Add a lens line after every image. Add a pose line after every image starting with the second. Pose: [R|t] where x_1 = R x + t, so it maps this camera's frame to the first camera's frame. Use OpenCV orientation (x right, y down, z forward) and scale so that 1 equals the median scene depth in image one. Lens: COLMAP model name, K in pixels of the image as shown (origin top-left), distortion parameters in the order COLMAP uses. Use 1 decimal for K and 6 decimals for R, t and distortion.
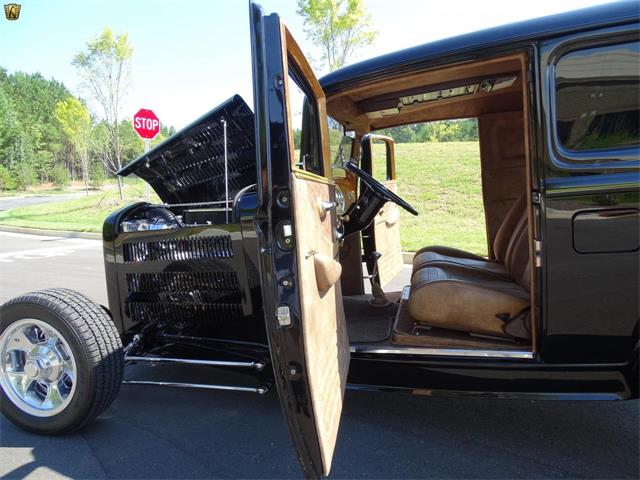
lens RADIAL K [[464.2, 0, 318.8], [0, 464.2, 222.9], [0, 0, 1]] dist [-0.014673, 0.013059]
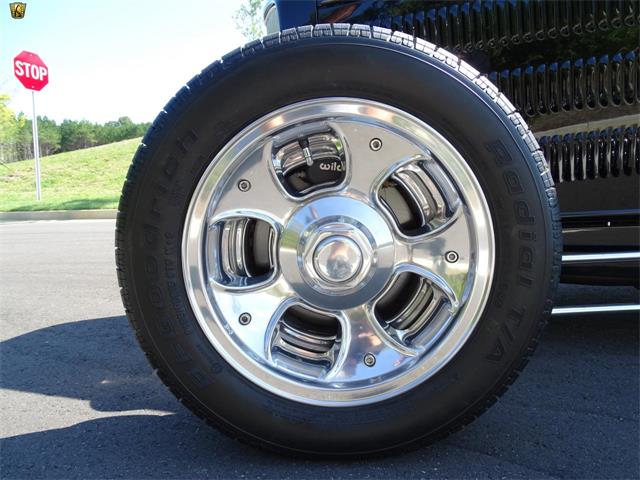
lens RADIAL K [[464.2, 0, 323.9], [0, 464.2, 242.9], [0, 0, 1]] dist [-0.014673, 0.013059]
pose [[0.965540, -0.041499, 0.256925, -0.108061], [0.027251, 0.997899, 0.058773, 0.043244], [-0.258824, -0.049747, 0.964643, 0.105555]]
